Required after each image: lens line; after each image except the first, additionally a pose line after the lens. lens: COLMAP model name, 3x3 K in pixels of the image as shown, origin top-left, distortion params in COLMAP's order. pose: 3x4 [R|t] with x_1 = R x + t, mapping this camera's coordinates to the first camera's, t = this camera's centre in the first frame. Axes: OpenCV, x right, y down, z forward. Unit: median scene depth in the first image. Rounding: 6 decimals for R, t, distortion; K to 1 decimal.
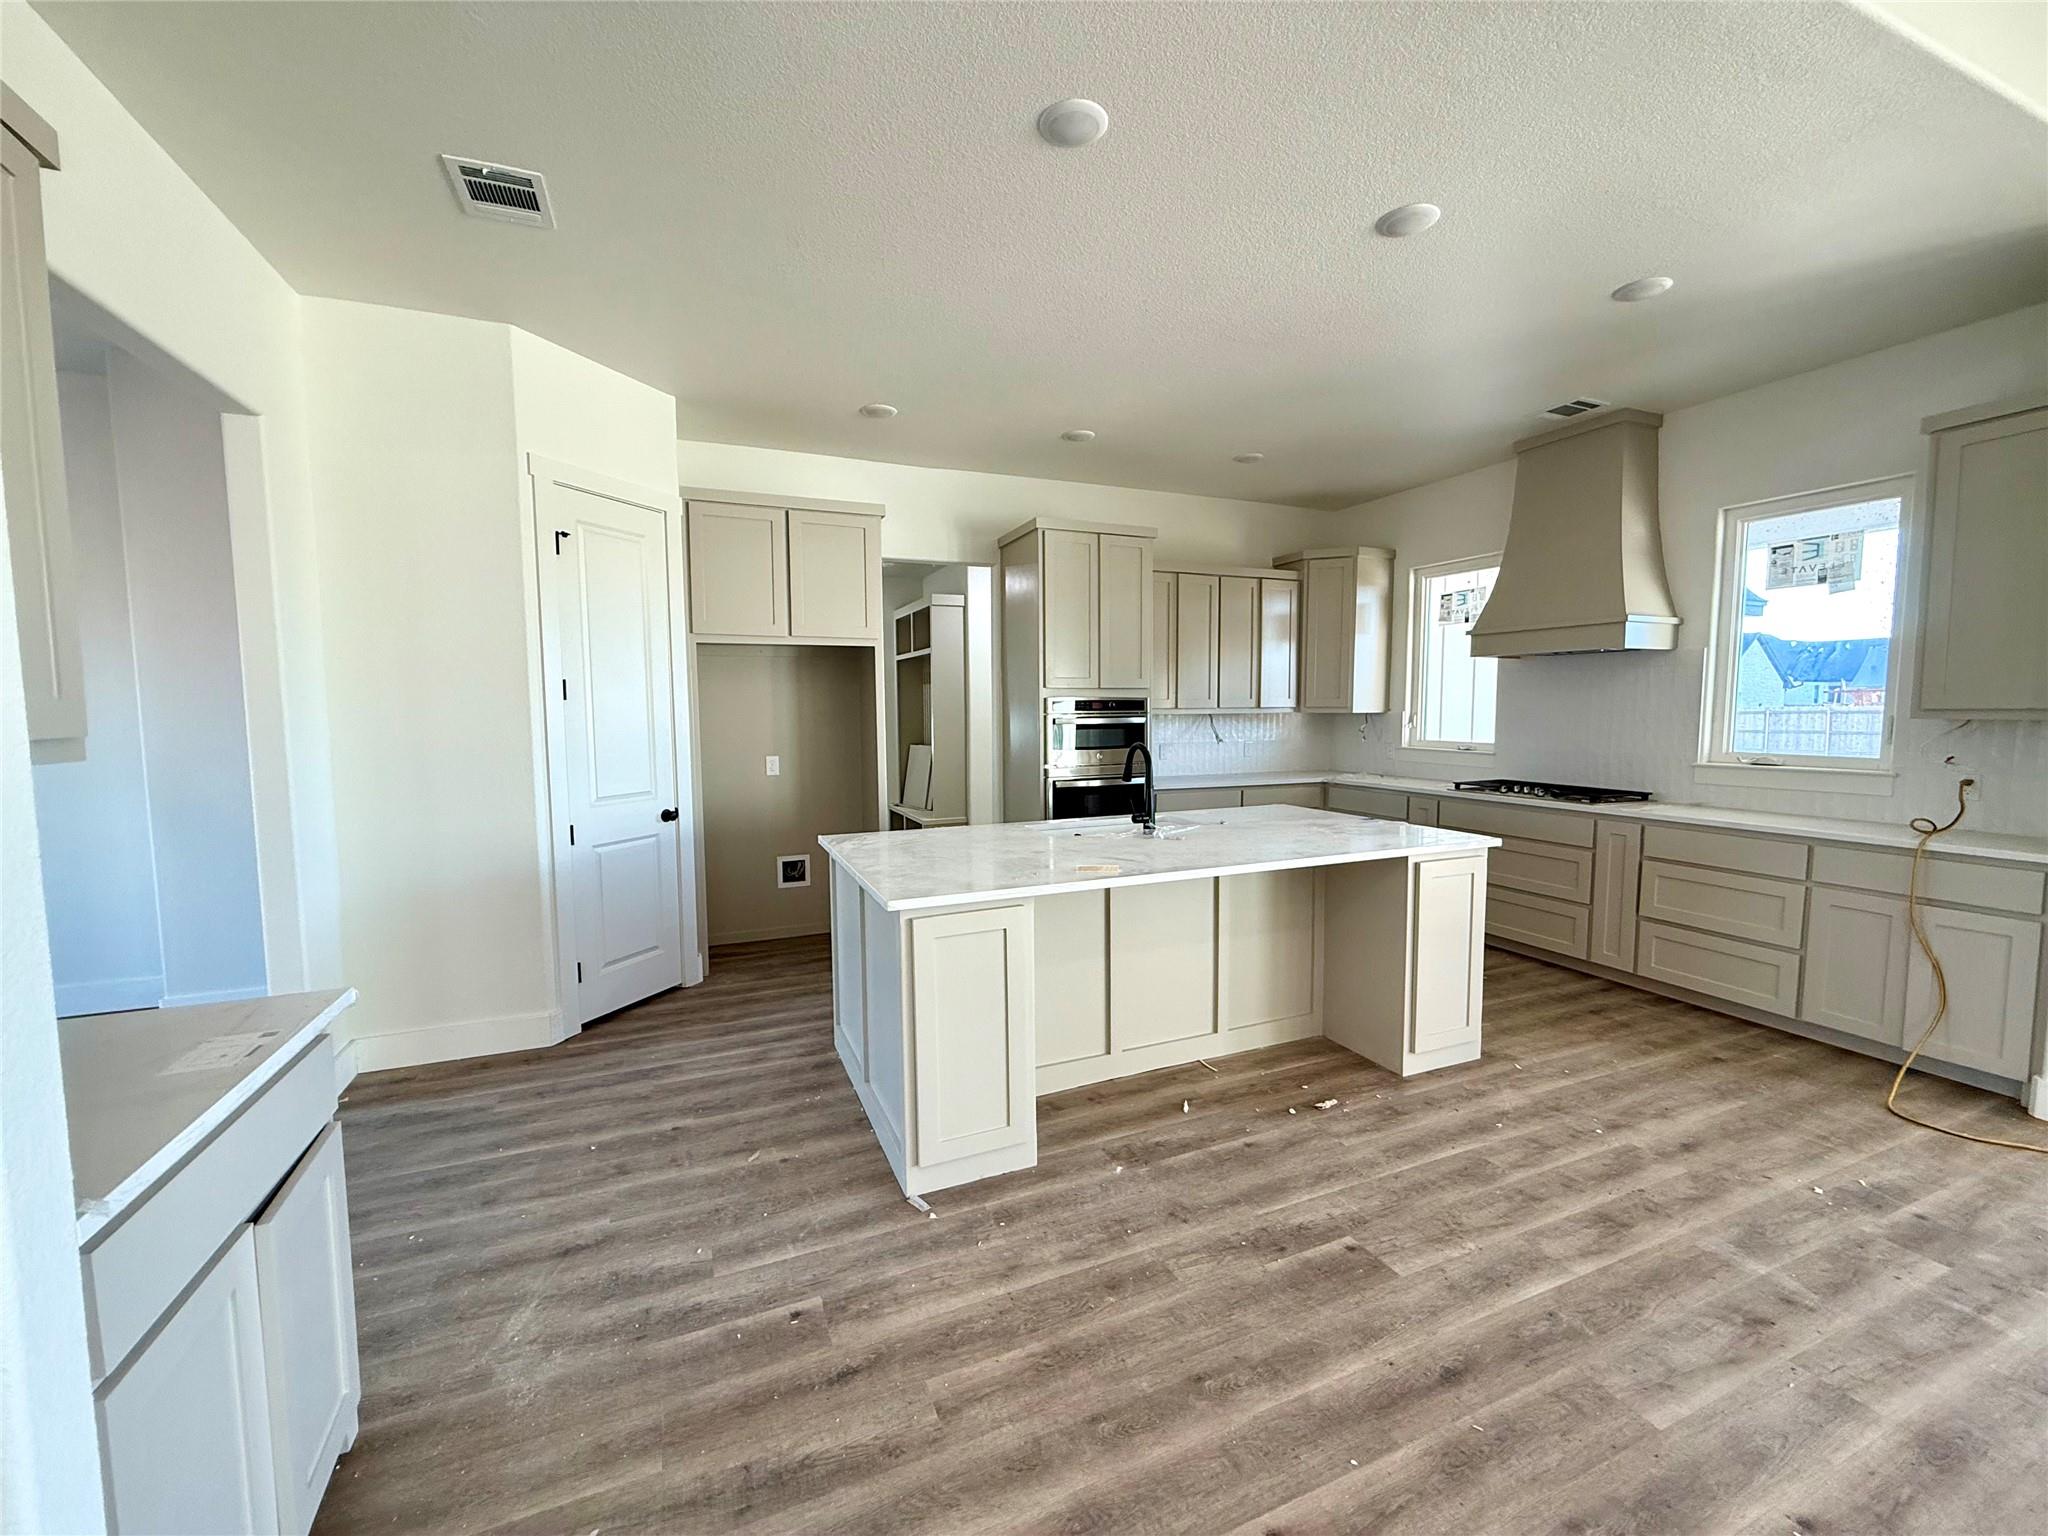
lens RADIAL K [[815.3, 0, 1021.4], [0, 815.3, 770.7], [0, 0, 1]] dist [-0.000749, 0.000707]
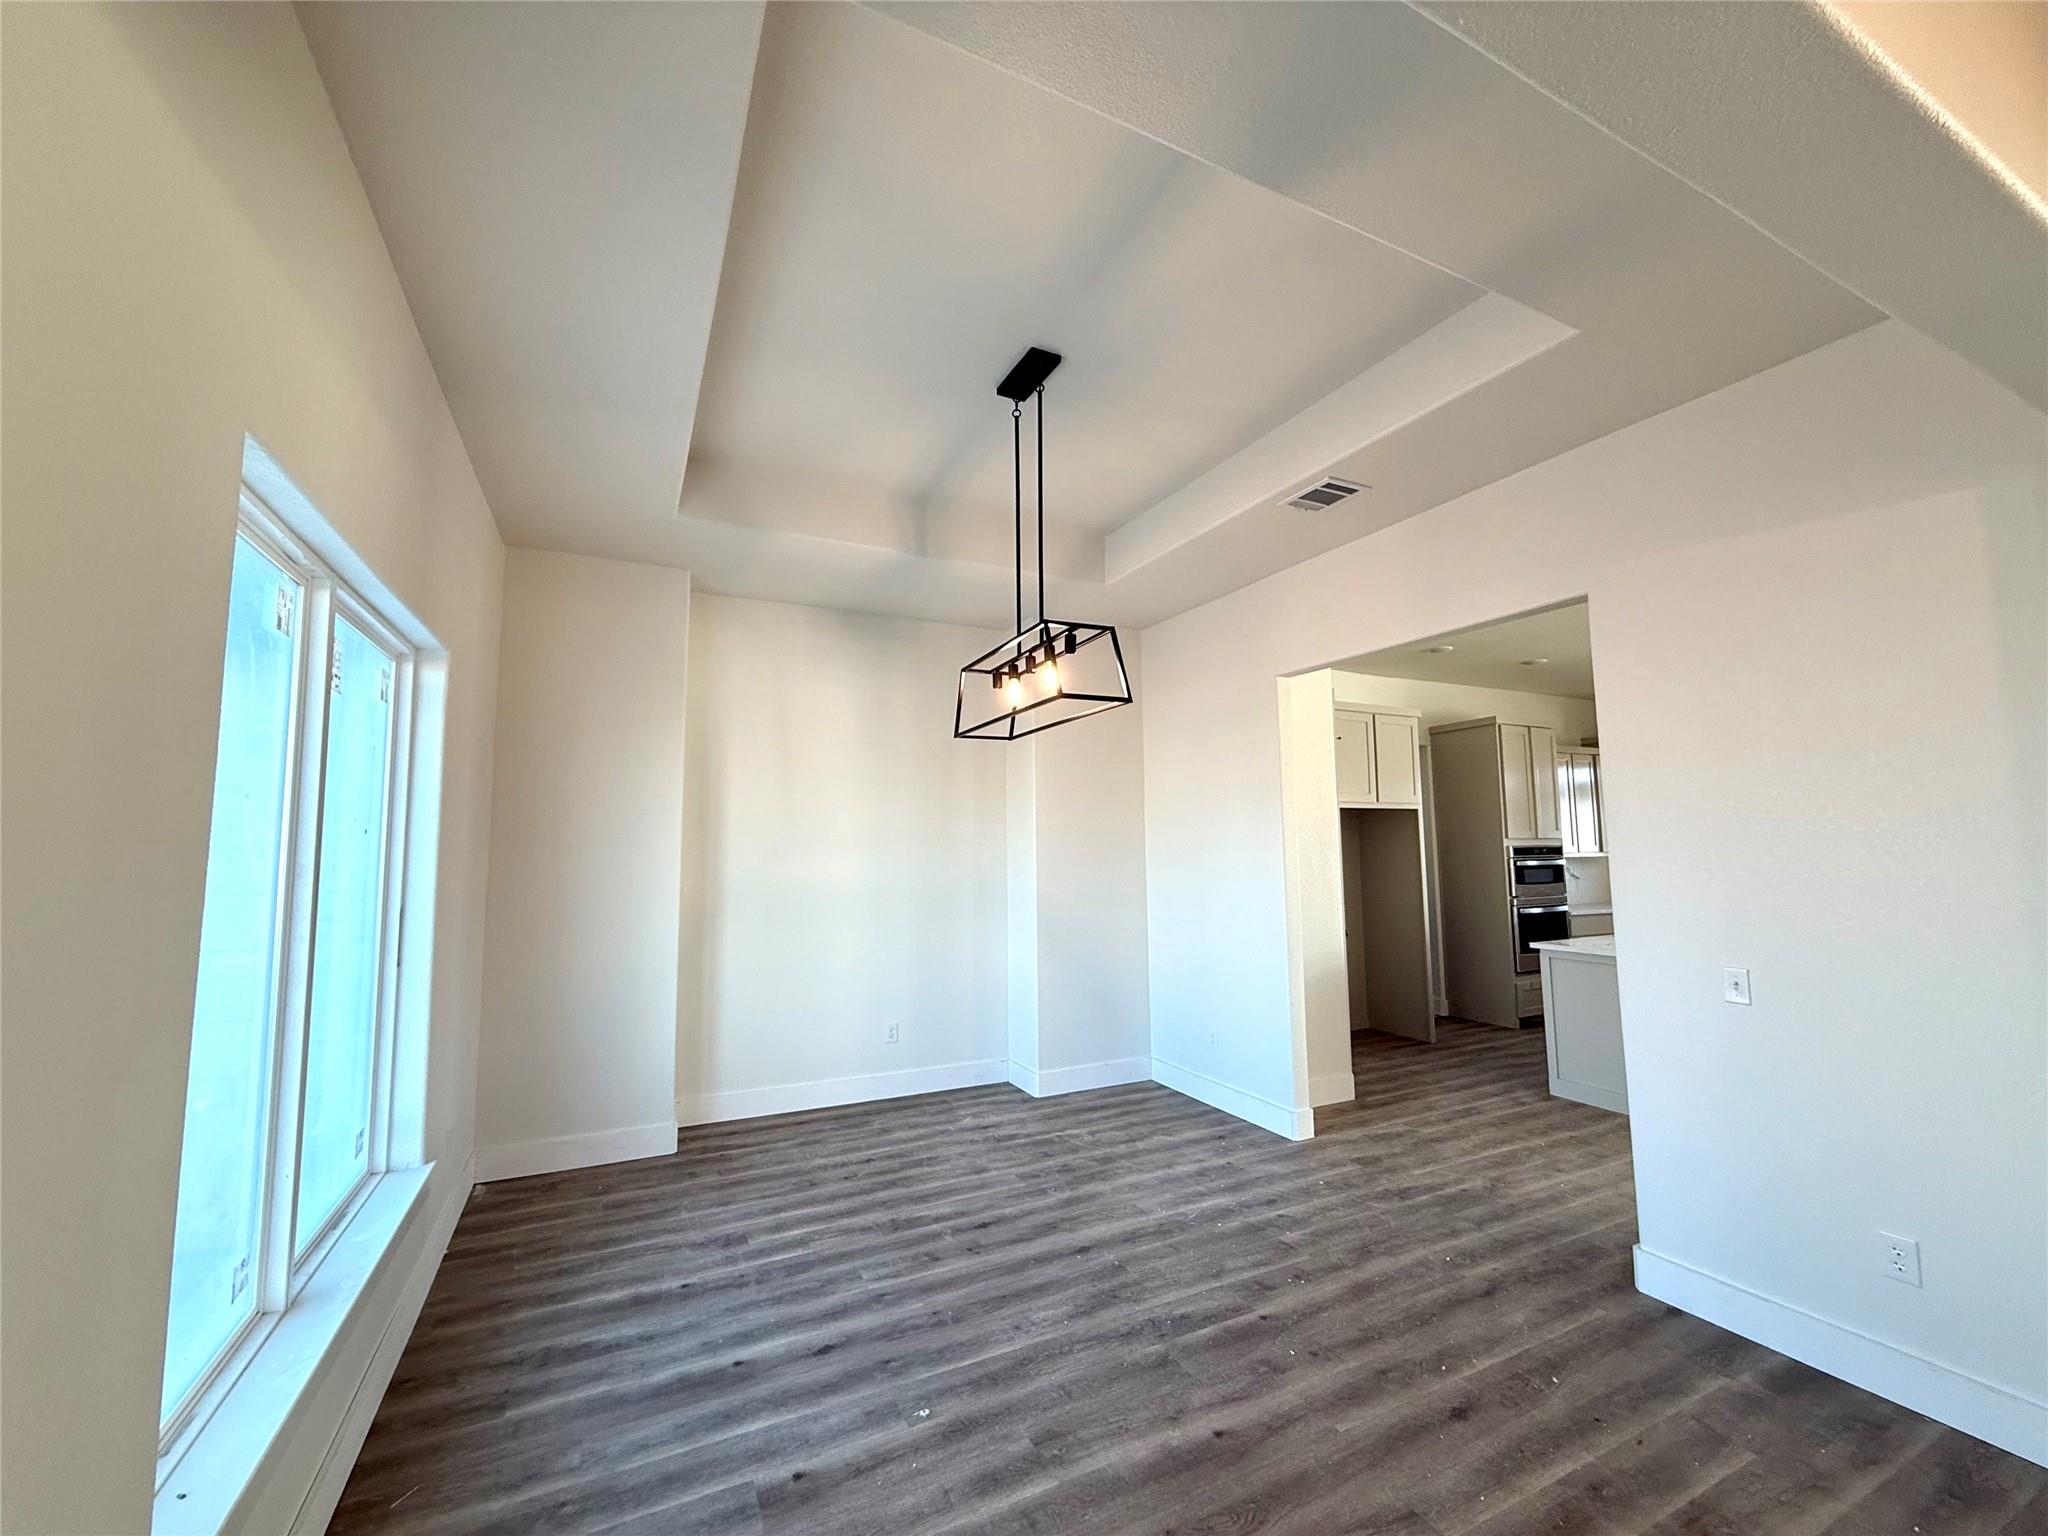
lens RADIAL K [[815.3, 0, 1011.3], [0, 815.3, 775.9], [0, 0, 1]] dist [-0.000749, 0.000707]
pose [[0.998432, 0.003650, 0.055855, -1.389554], [0.005506, 0.986628, -0.162894, 0.018260], [-0.055702, 0.162946, 0.985061, -0.481190]]
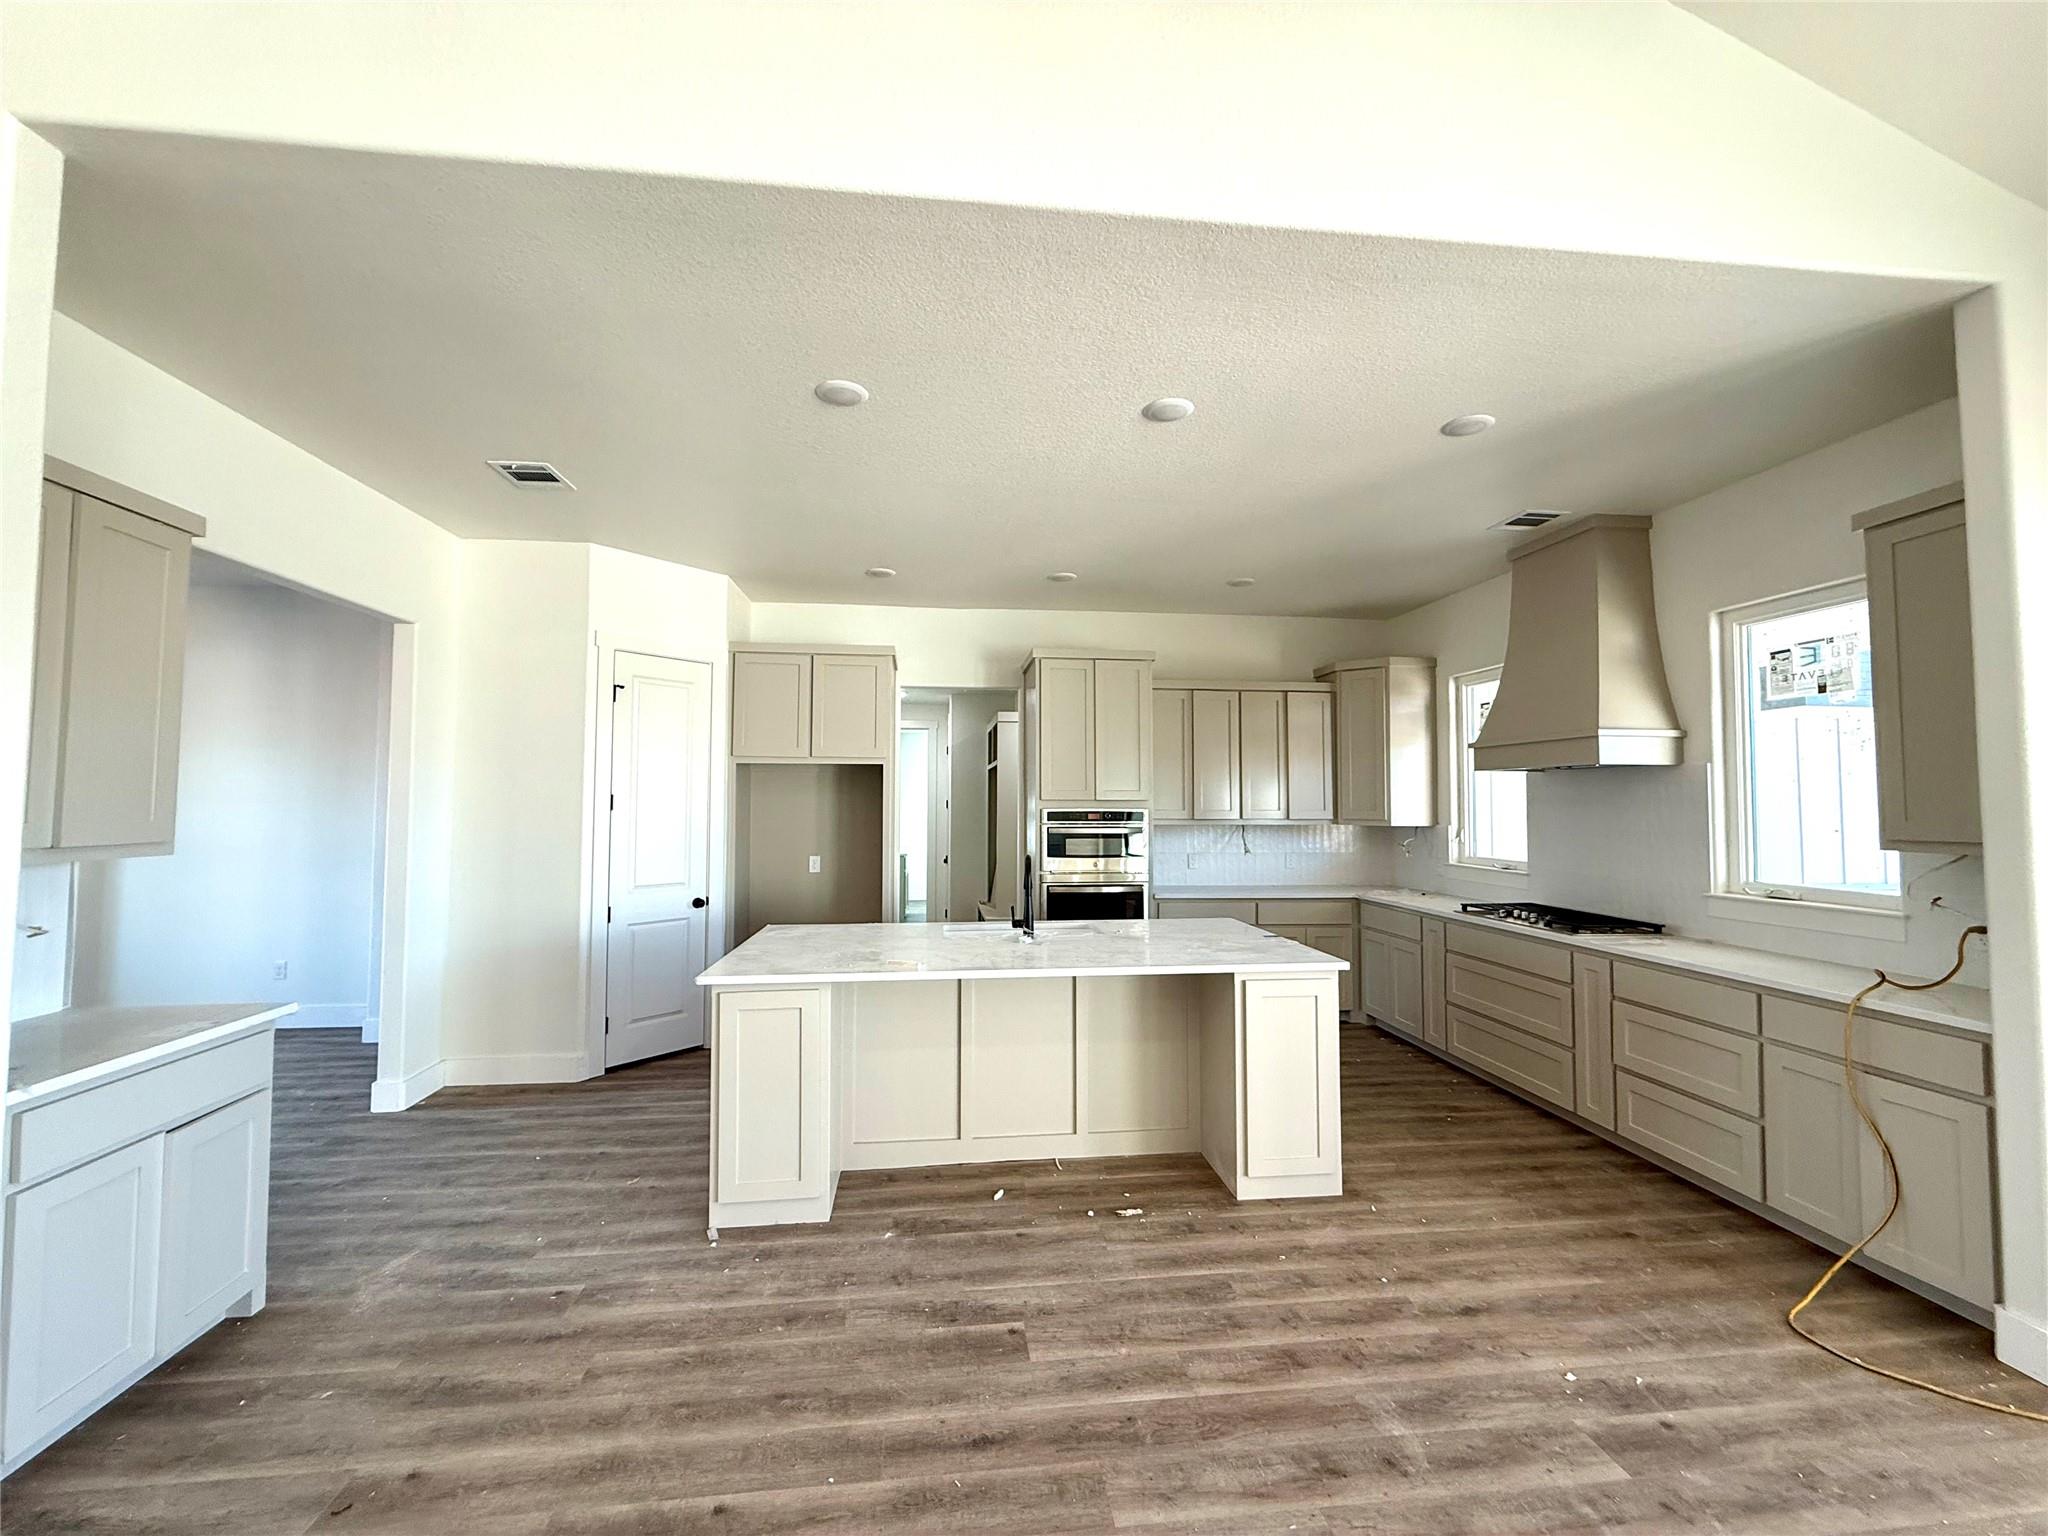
lens RADIAL K [[815.3, 0, 1018.4], [0, 815.3, 769.7], [0, 0, 1]] dist [-0.000749, 0.000707]
pose [[0.959377, -0.002904, -0.282111, 0.495910], [-0.031538, 0.992576, -0.117469, -0.020133], [0.280357, 0.121595, 0.952163, -0.084510]]
